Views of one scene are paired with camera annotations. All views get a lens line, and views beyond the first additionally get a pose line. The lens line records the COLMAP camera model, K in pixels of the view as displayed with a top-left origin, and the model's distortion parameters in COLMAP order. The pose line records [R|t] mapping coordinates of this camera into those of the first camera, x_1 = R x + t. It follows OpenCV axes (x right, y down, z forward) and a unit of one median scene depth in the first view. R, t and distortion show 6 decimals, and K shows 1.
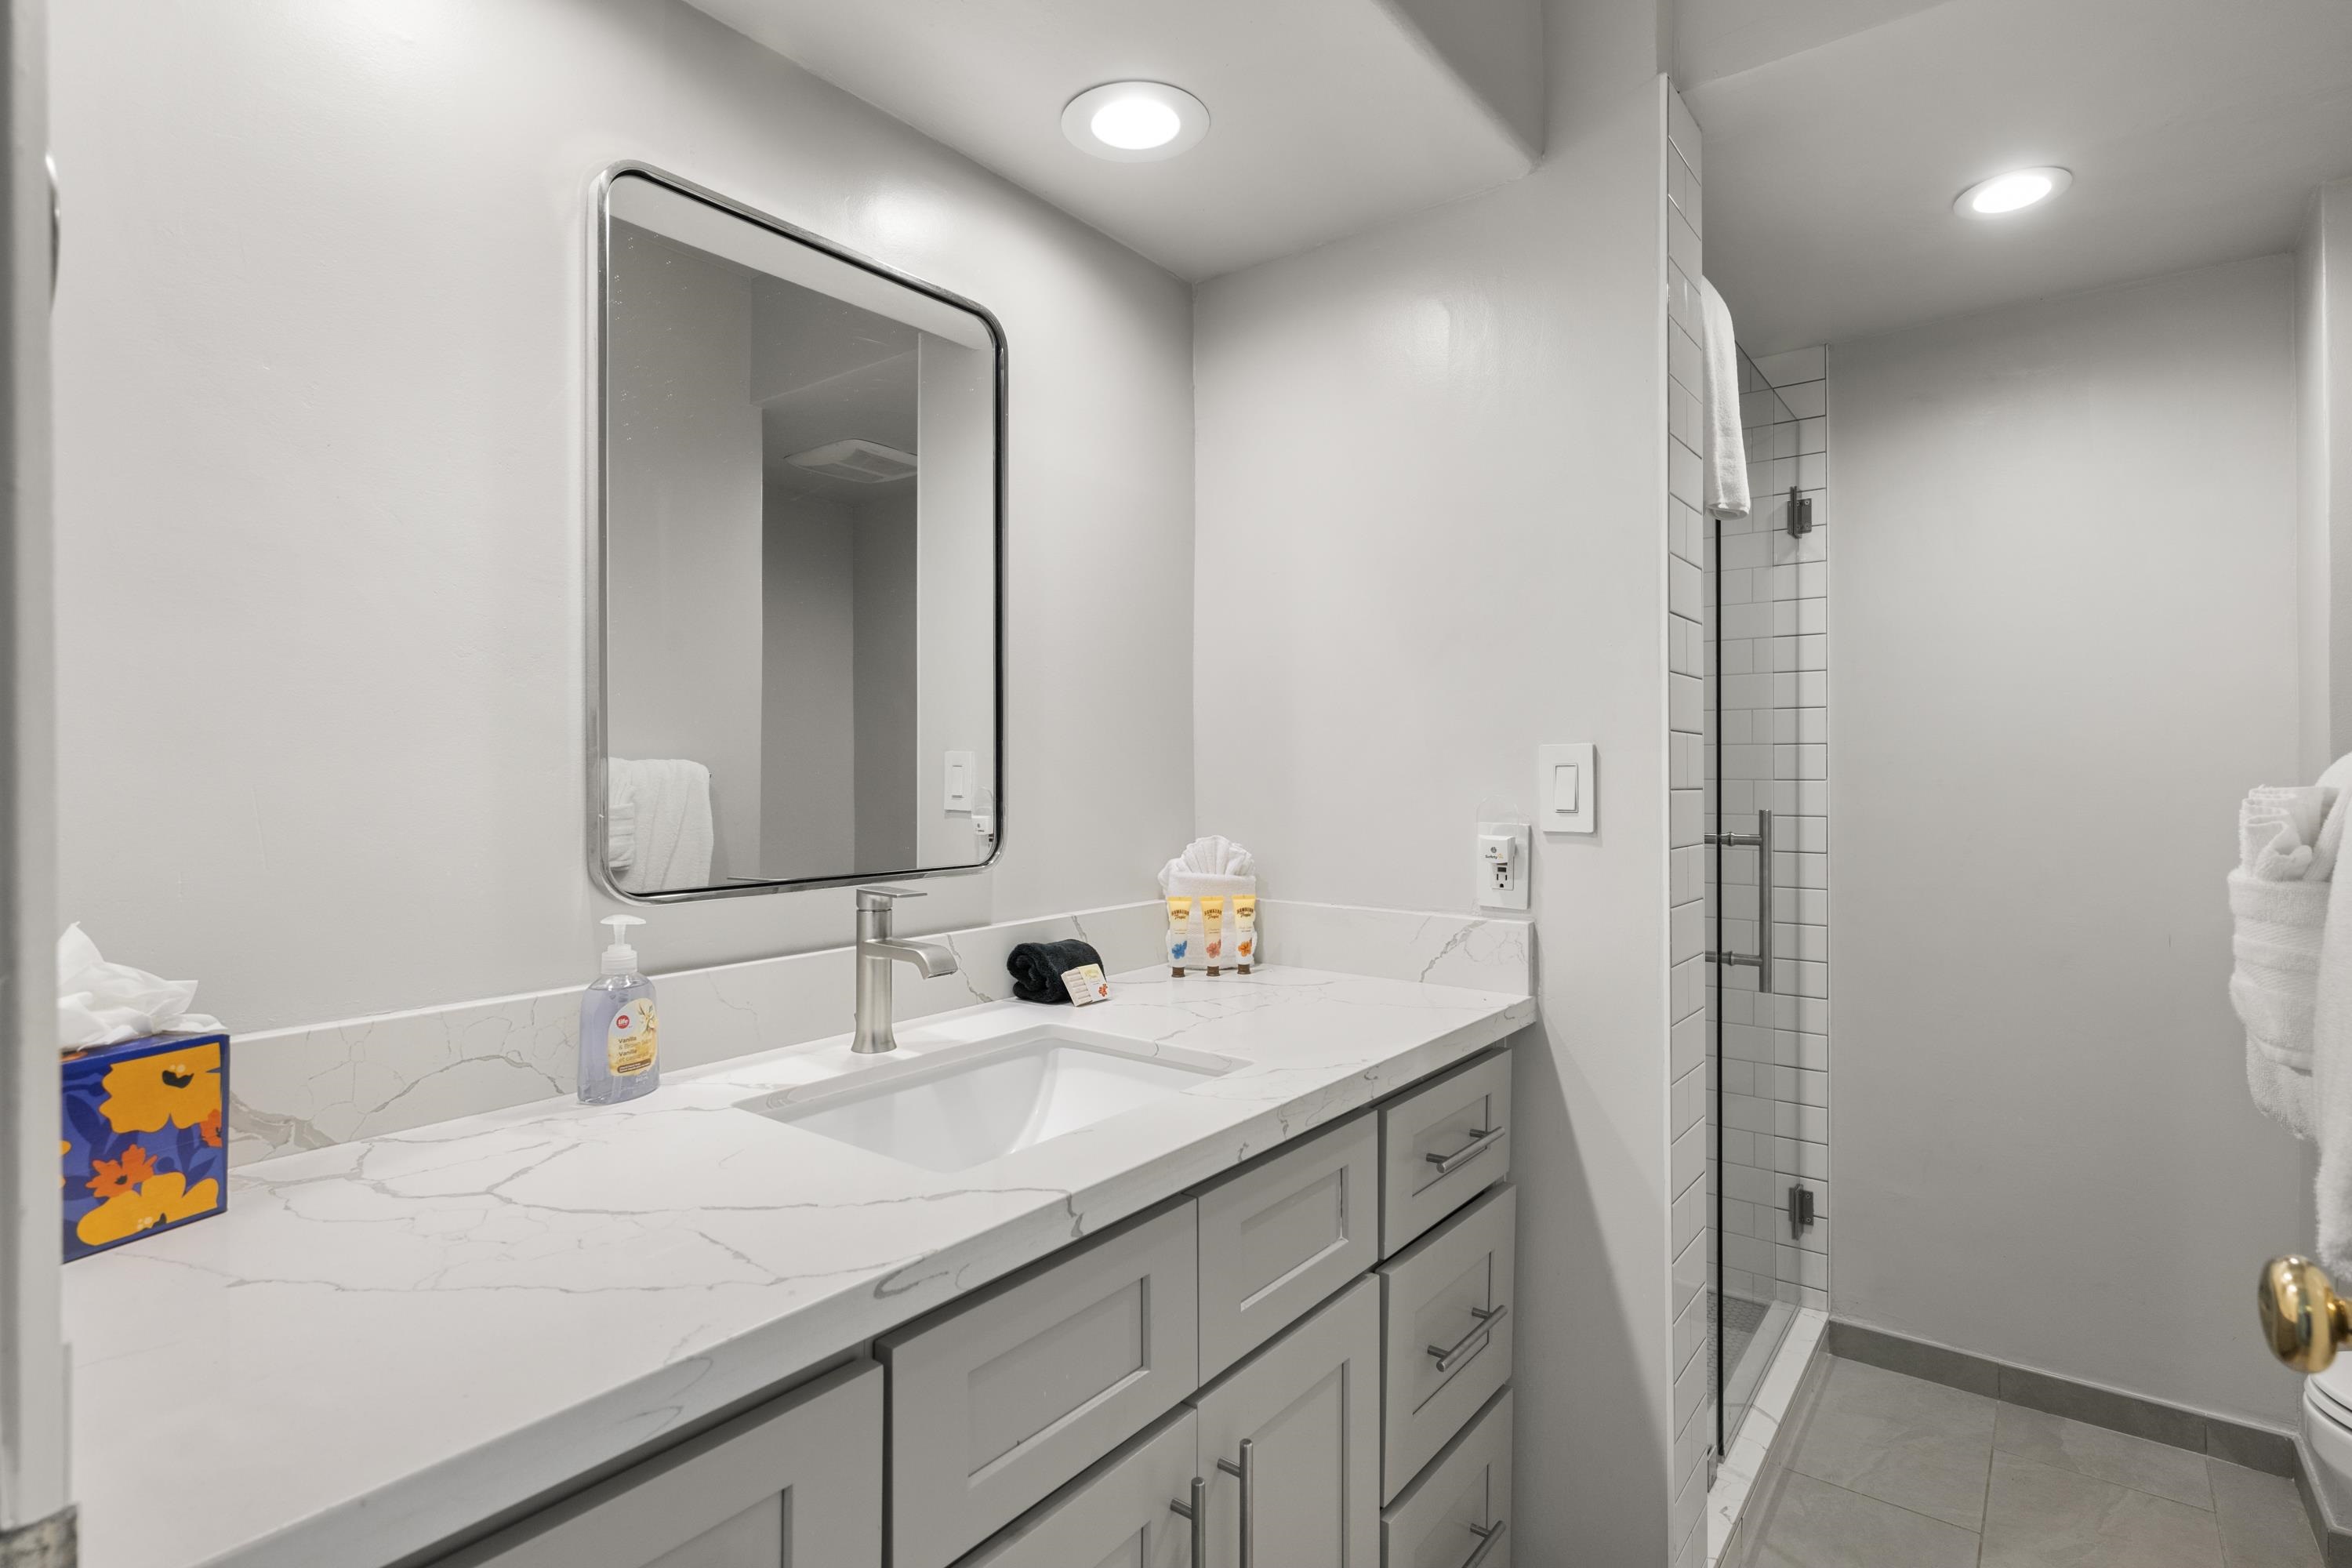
lens RADIAL K [[1181.3, 0, 1185.2], [0, 1181.3, 794.1], [0, 0, 1]] dist [-0.000610, -0.000366]
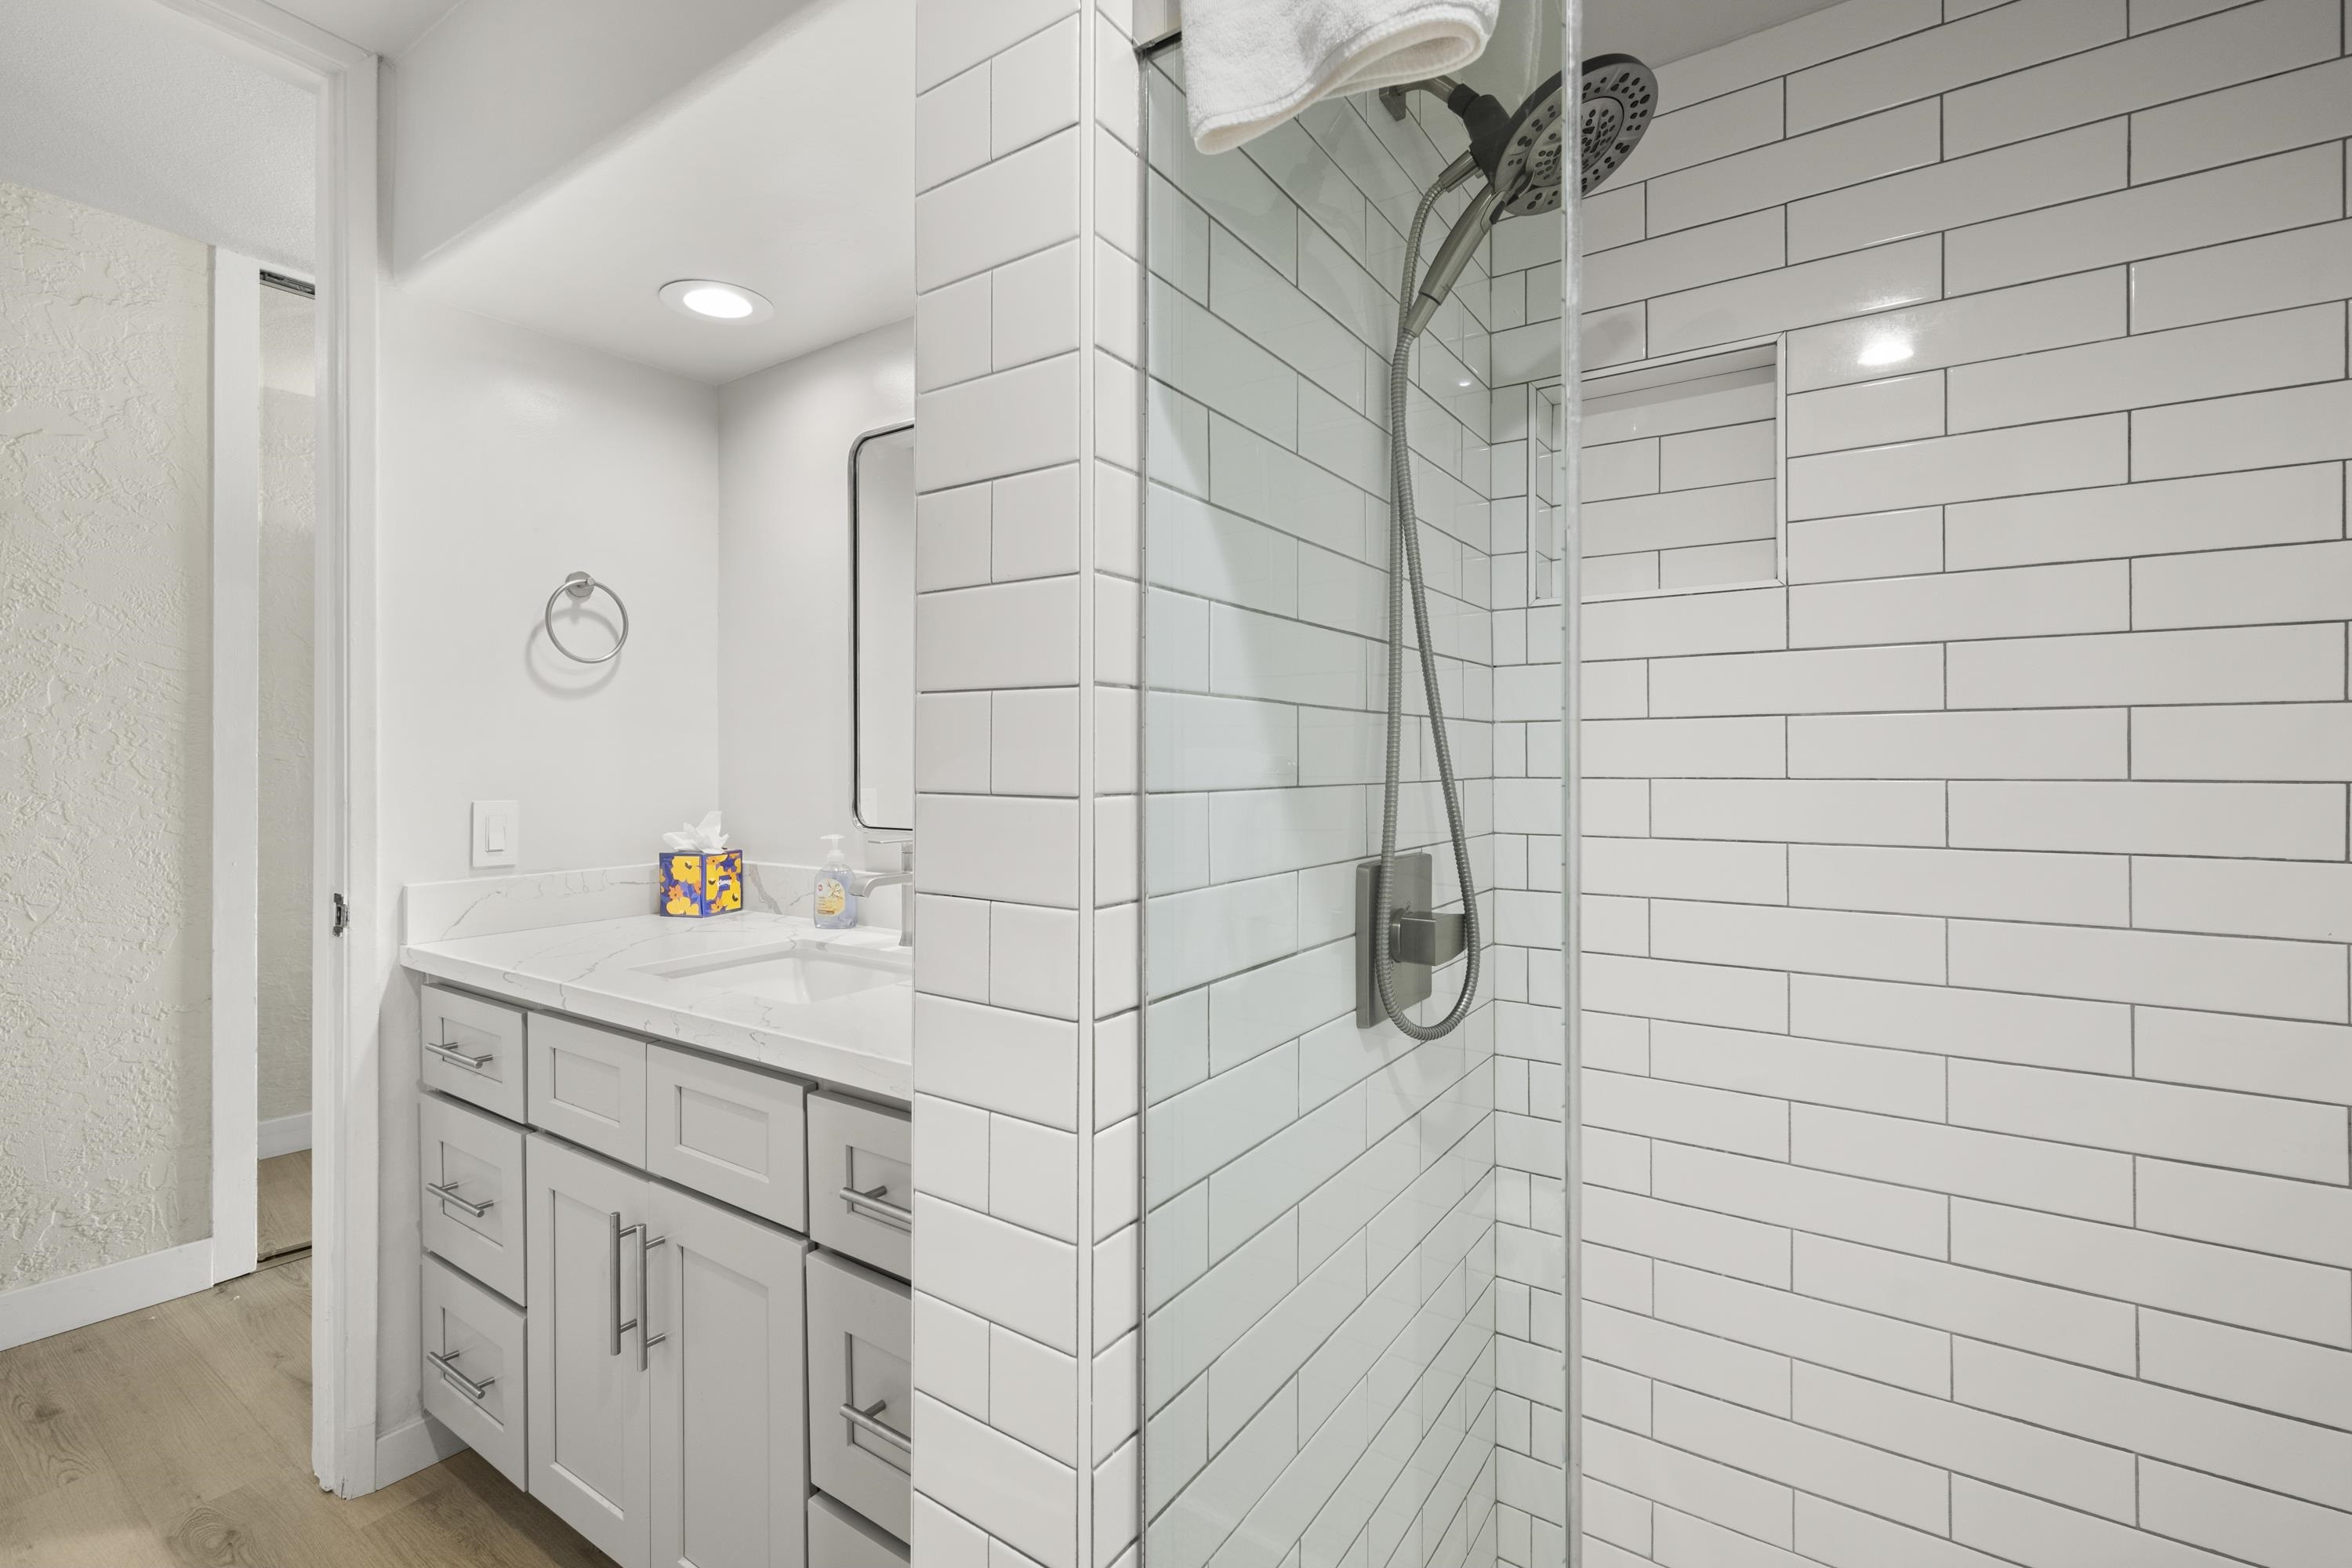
lens RADIAL K [[1042.5, 0, 1176.0], [0, 1042.5, 784.0], [0, 0, 1]] dist [0.000137, -0.000004]
pose [[0.055922, 0.023249, -0.998164, 1.537580], [-0.026254, 0.999417, 0.021807, -0.041266], [0.998090, 0.024987, 0.056499, 1.784769]]
